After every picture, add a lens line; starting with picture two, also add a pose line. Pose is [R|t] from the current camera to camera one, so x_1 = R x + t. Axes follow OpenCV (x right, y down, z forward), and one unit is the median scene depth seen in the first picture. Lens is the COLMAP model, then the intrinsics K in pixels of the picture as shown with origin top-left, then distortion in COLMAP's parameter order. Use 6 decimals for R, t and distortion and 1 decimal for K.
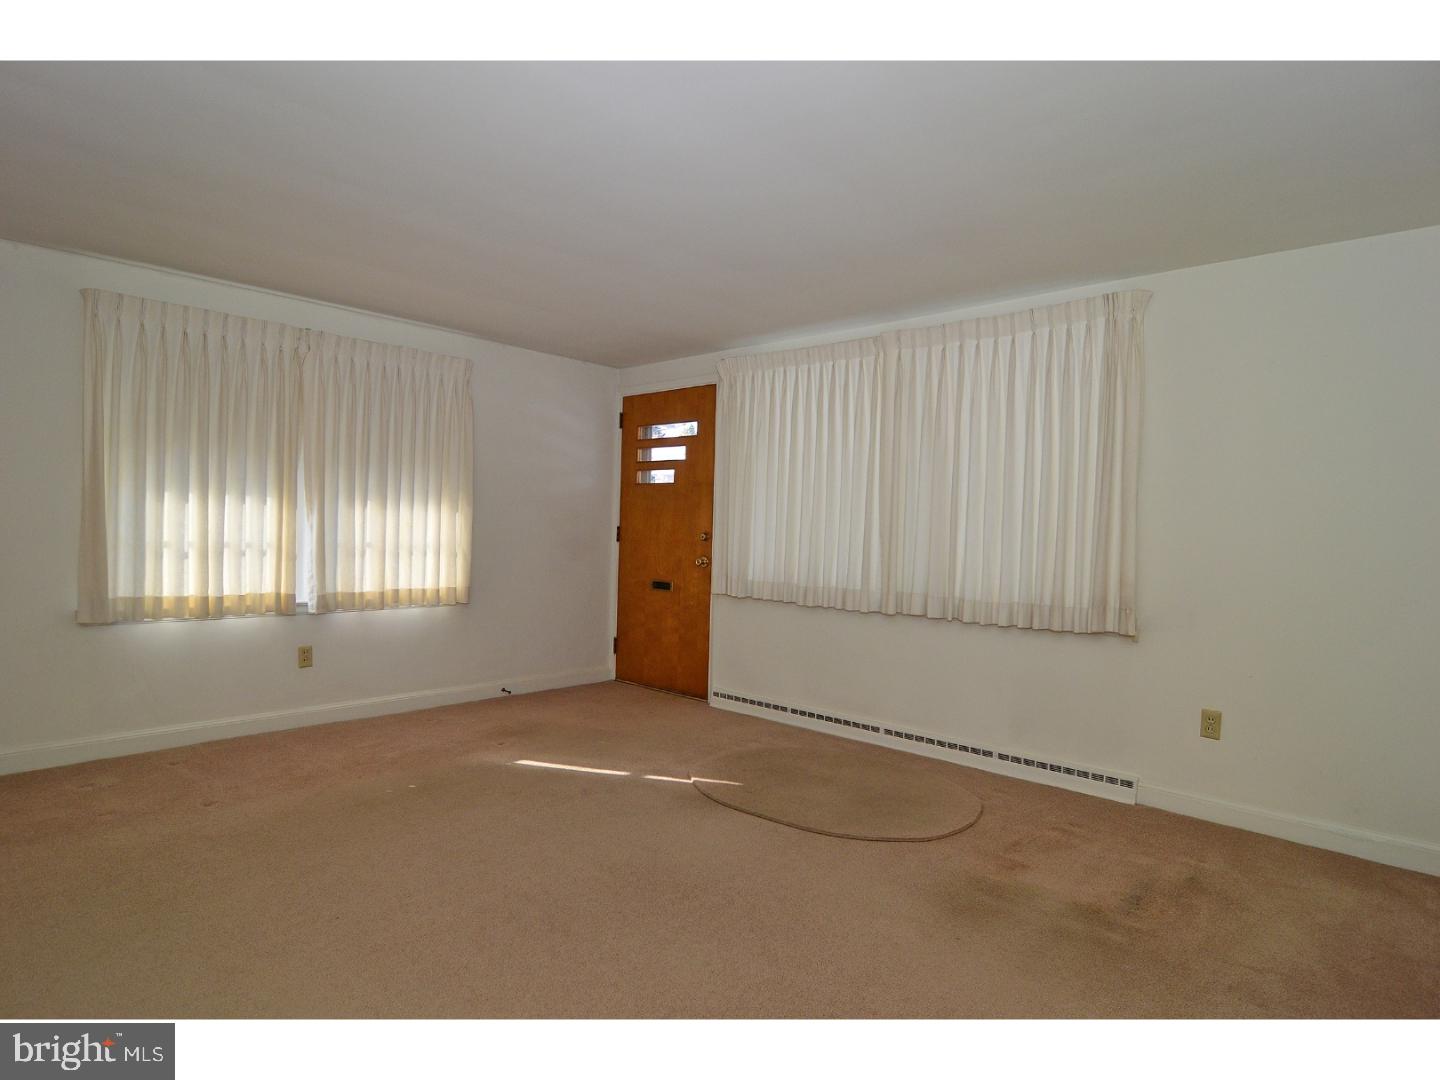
lens RADIAL K [[798.8, 0, 720.0], [0, 798.8, 540.0], [0, 0, 1]] dist [-0.003073, -0.002501]
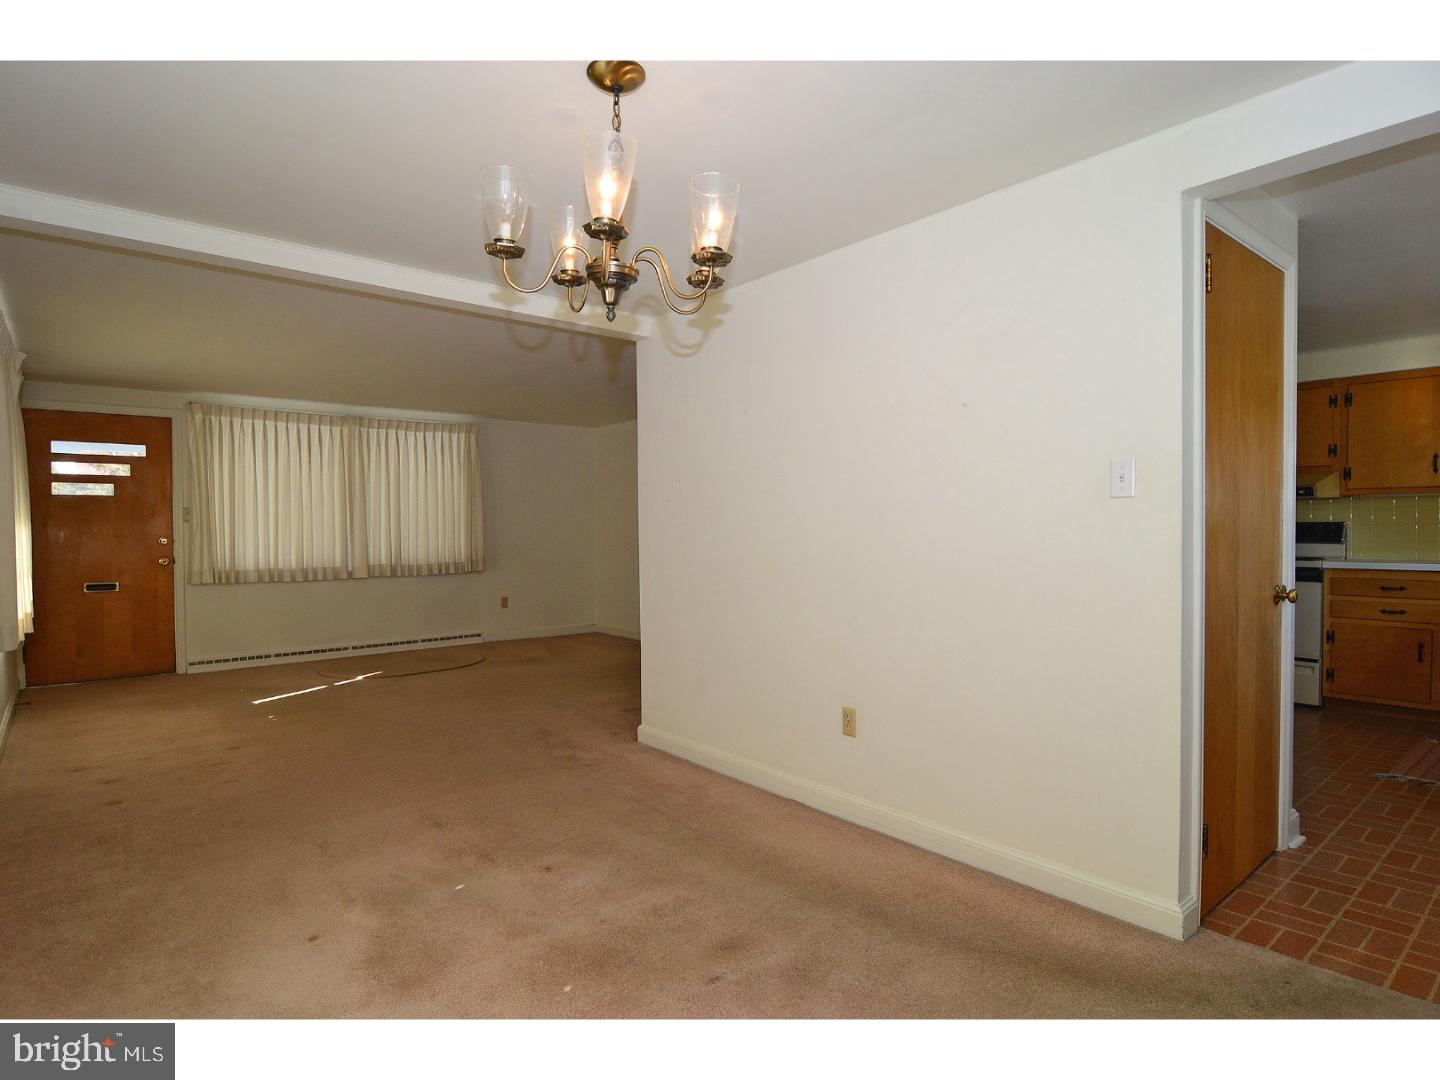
lens RADIAL K [[798.8, 0, 720.0], [0, 798.8, 540.0], [0, 0, 1]] dist [-0.003073, -0.002501]
pose [[0.128062, -0.024431, 0.991465, -1.186635], [0.050704, 0.998550, 0.018056, 0.016827], [-0.990469, 0.047959, 0.129115, -0.002596]]
